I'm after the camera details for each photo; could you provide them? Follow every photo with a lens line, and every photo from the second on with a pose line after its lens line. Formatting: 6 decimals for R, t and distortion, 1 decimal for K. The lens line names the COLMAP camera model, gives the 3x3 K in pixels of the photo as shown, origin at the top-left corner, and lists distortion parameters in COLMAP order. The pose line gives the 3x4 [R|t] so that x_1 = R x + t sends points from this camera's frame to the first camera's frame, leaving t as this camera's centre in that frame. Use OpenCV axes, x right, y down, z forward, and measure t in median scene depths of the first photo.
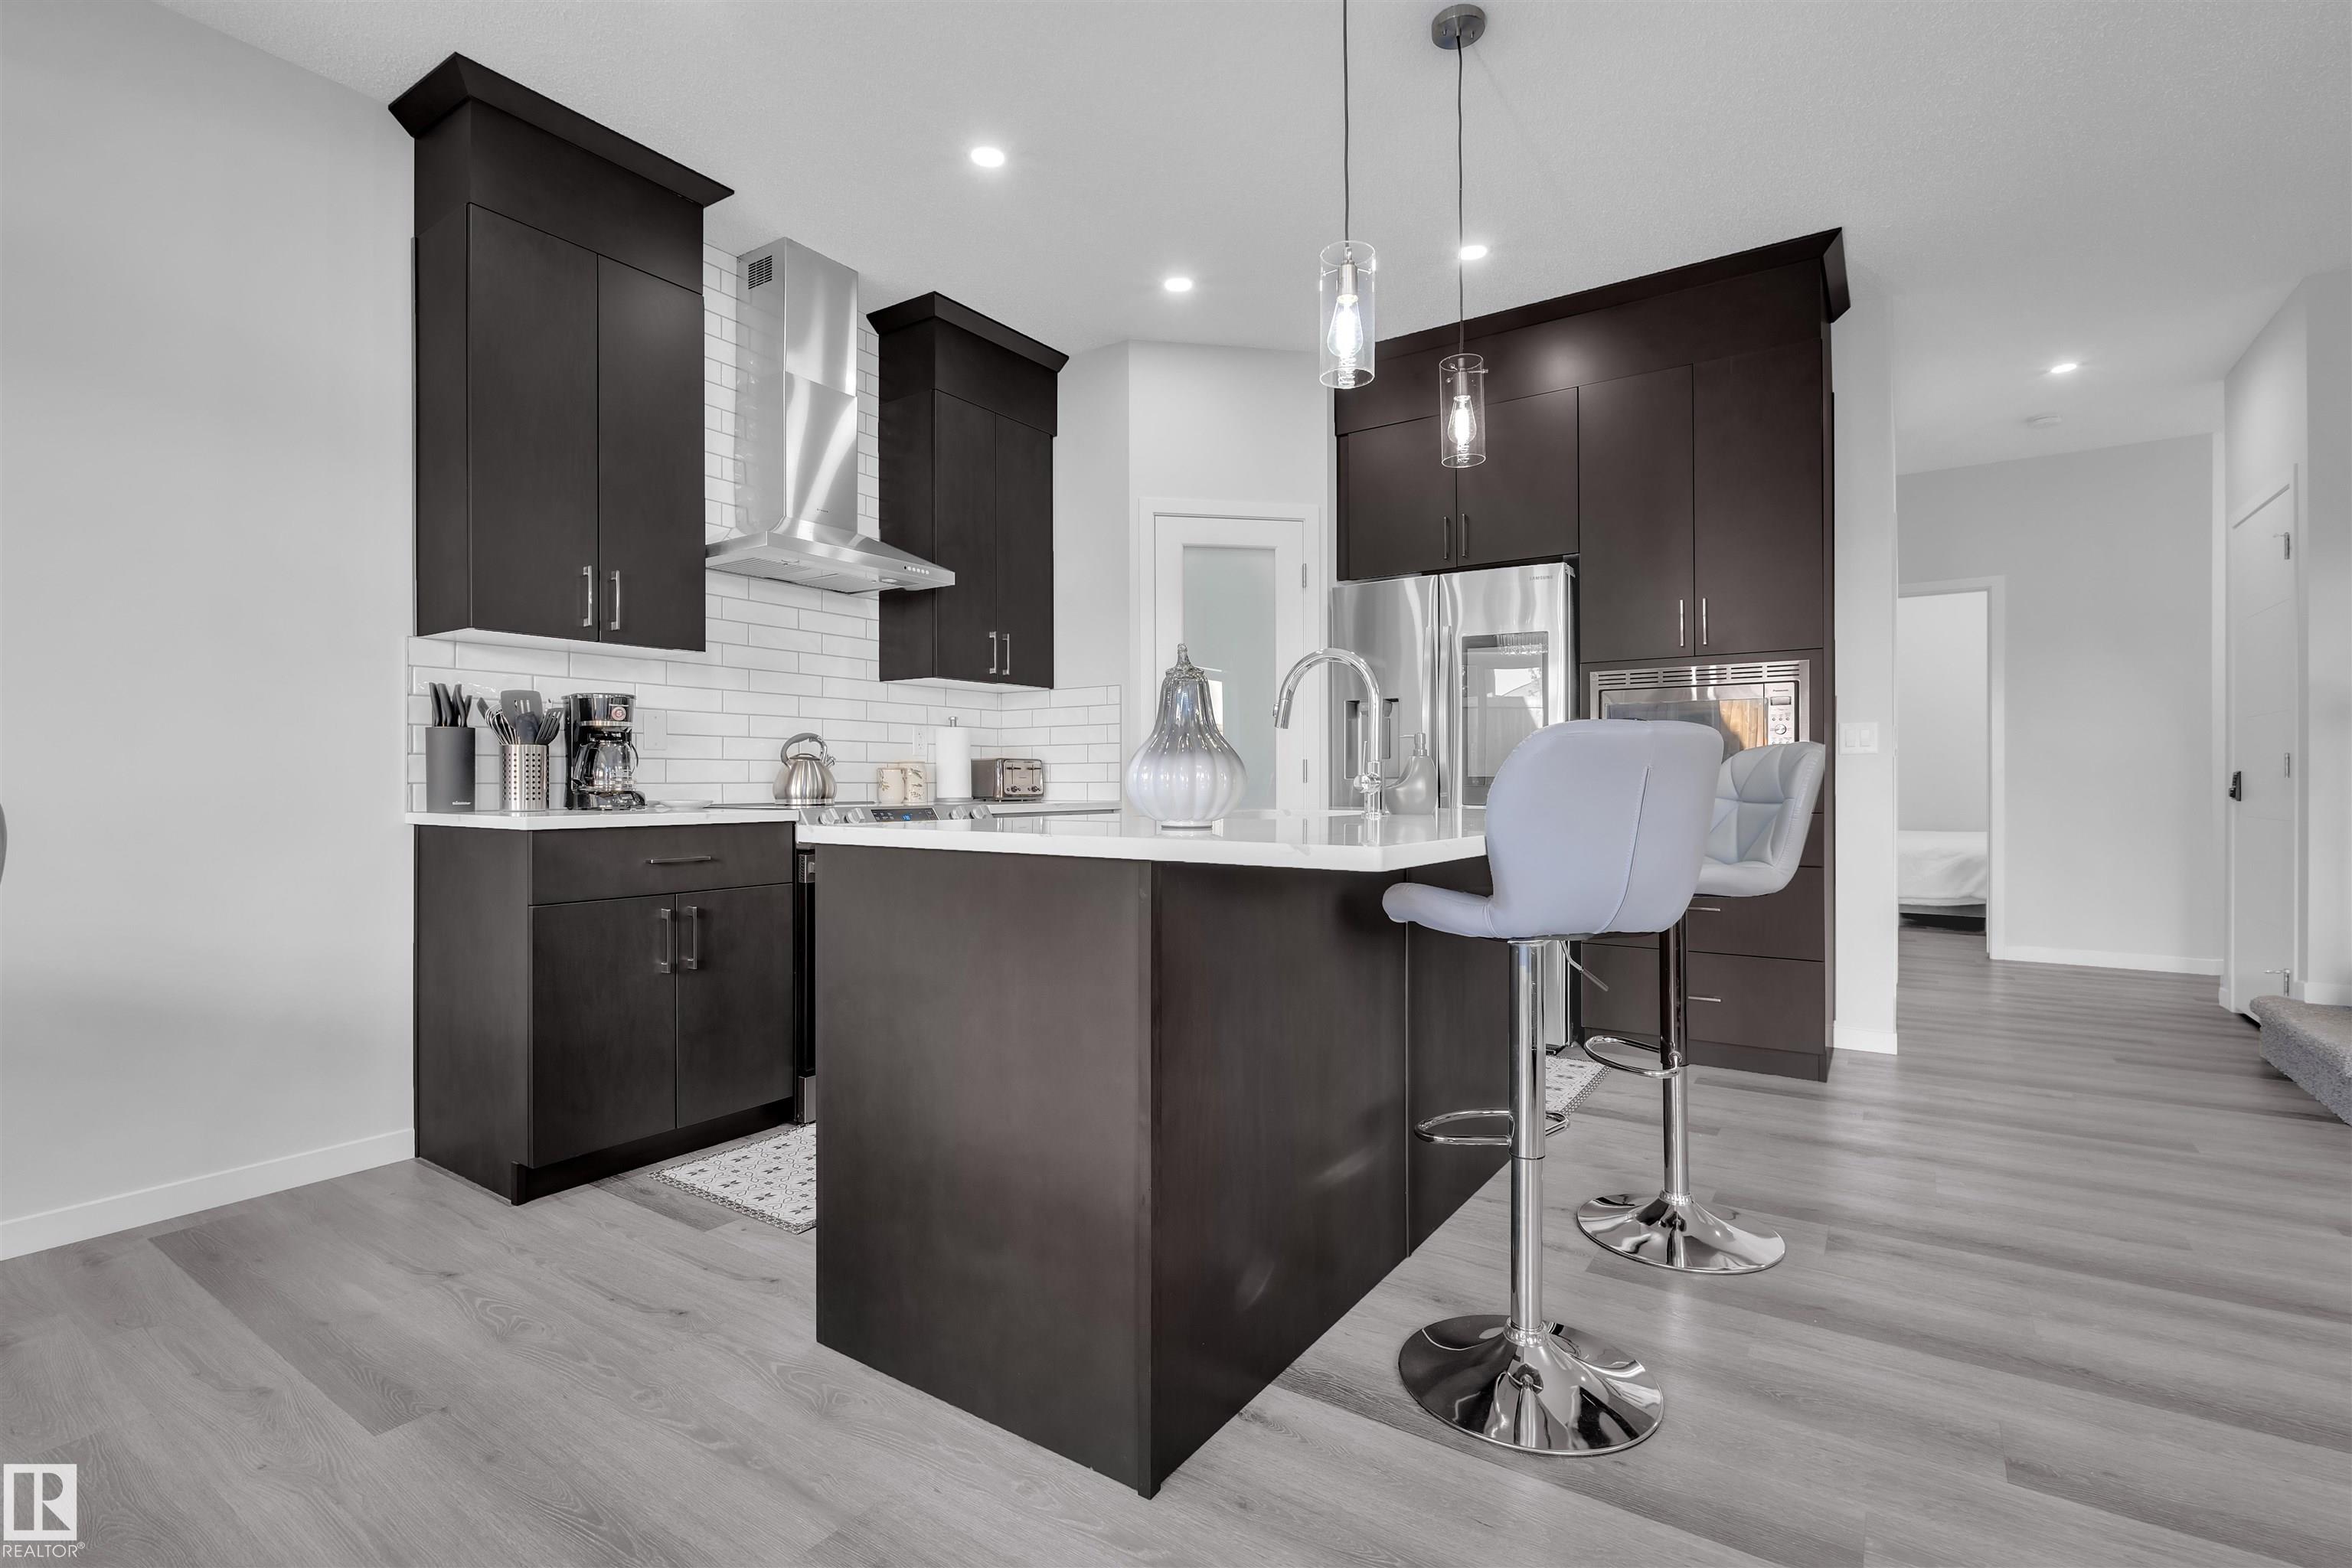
lens RADIAL K [[1076.8, 0, 1167.6], [0, 1076.8, 780.1], [0, 0, 1]] dist [-0.004315, -0.001559]
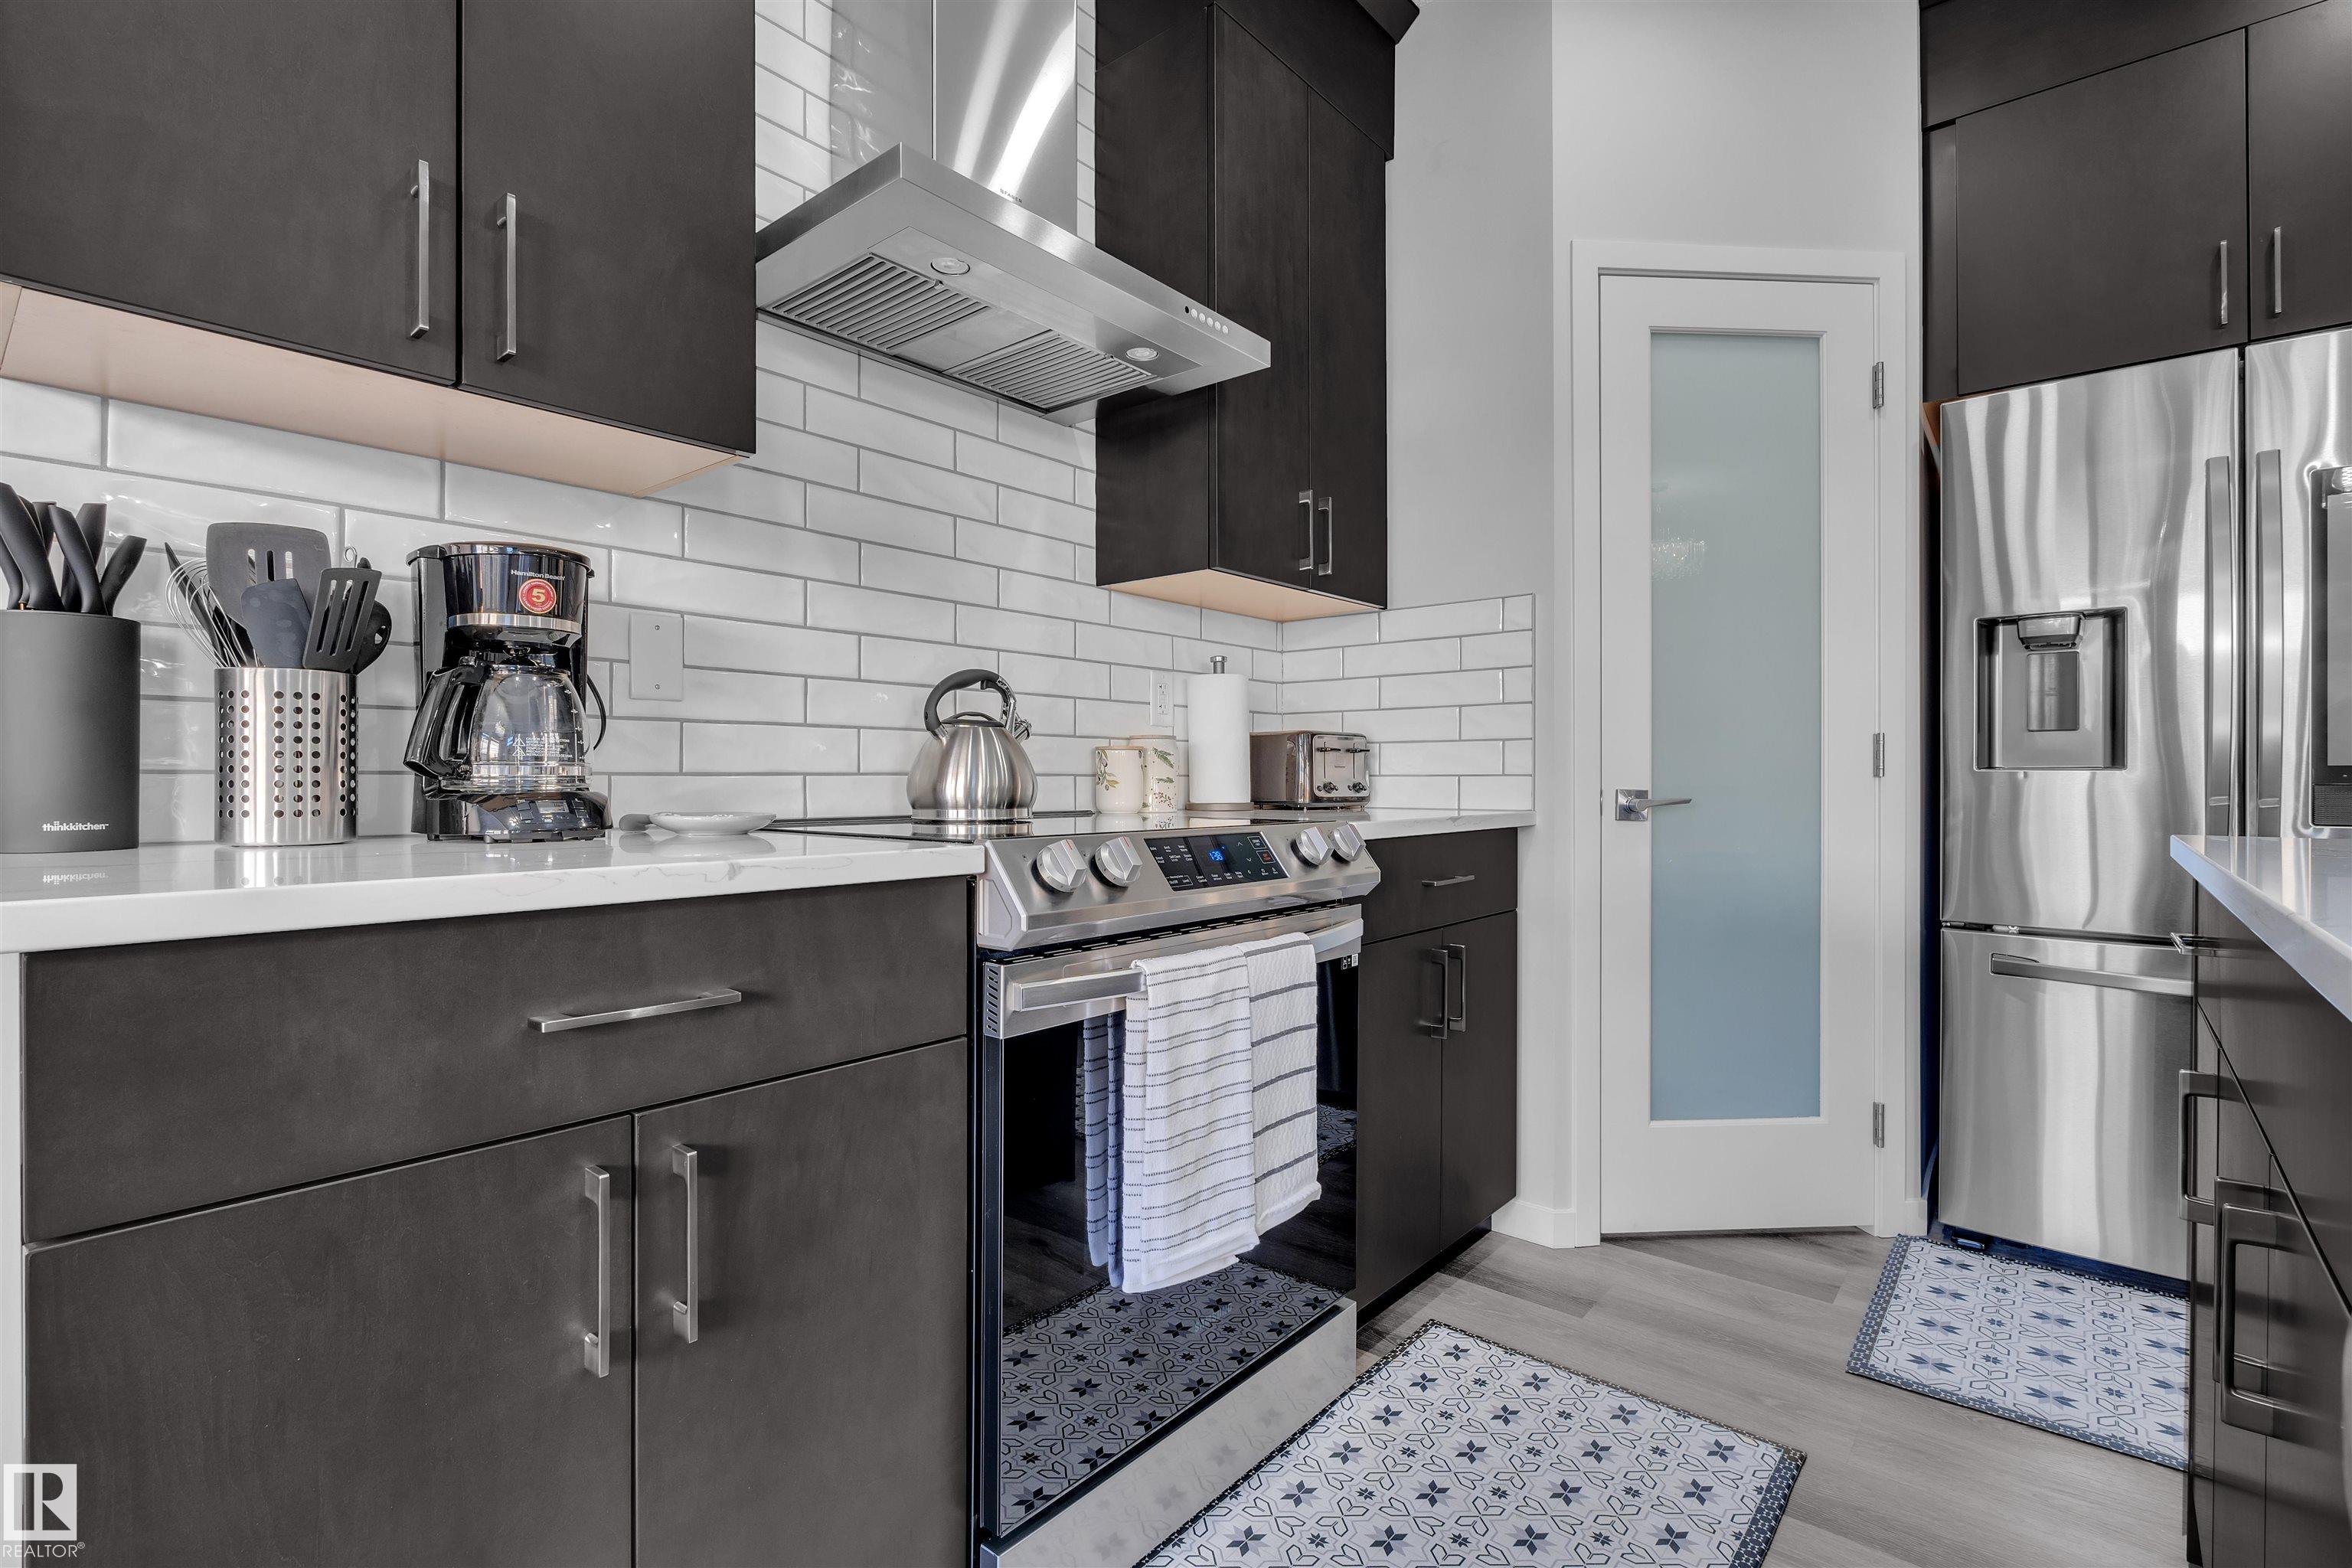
lens RADIAL K [[1076.8, 0, 1150.1], [0, 1076.8, 777.8], [0, 0, 1]] dist [-0.004315, -0.001559]
pose [[0.993730, 0.003514, -0.111748, -0.193901], [-0.003314, 0.999993, 0.001980, 0.002717], [0.111754, -0.001597, 0.993735, 0.505271]]
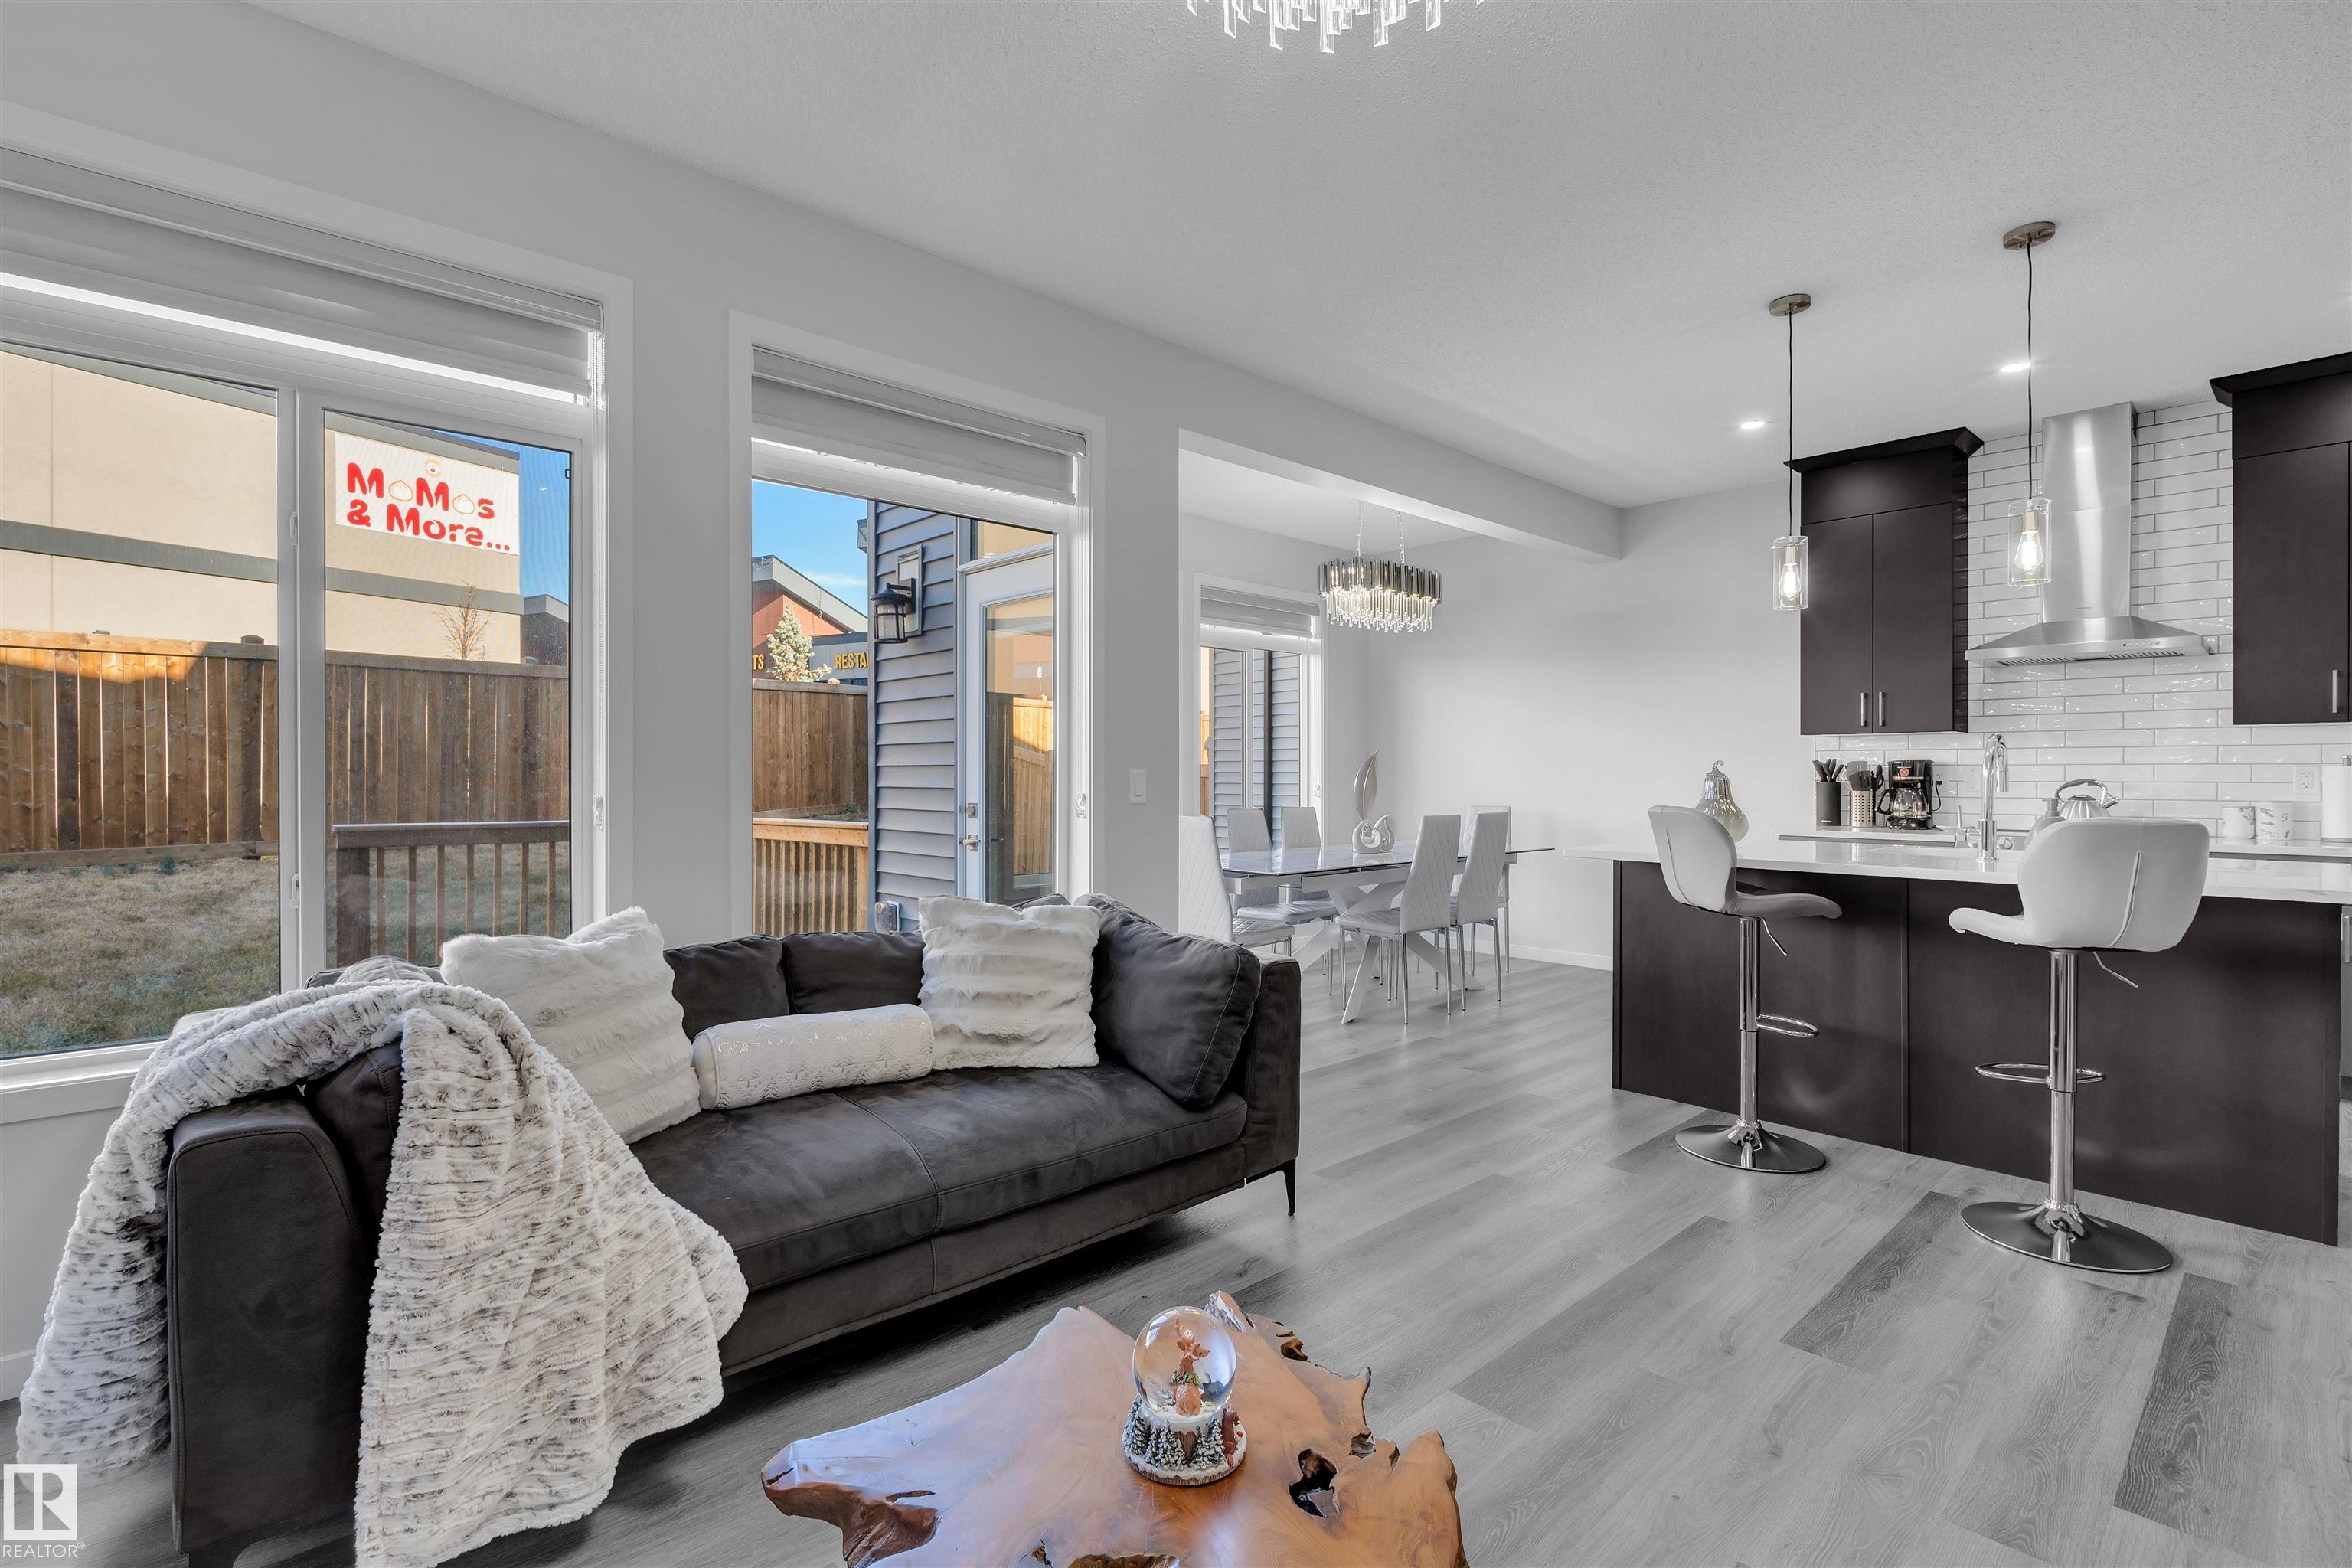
lens RADIAL K [[1076.8, 0, 1157.3], [0, 1076.8, 781.6], [0, 0, 1]] dist [-0.004315, -0.001559]
pose [[-0.226498, 0.005381, -0.973997, 1.109012], [-0.000898, 0.999983, 0.005733, -0.044638], [0.974011, 0.002173, -0.226490, 0.192470]]
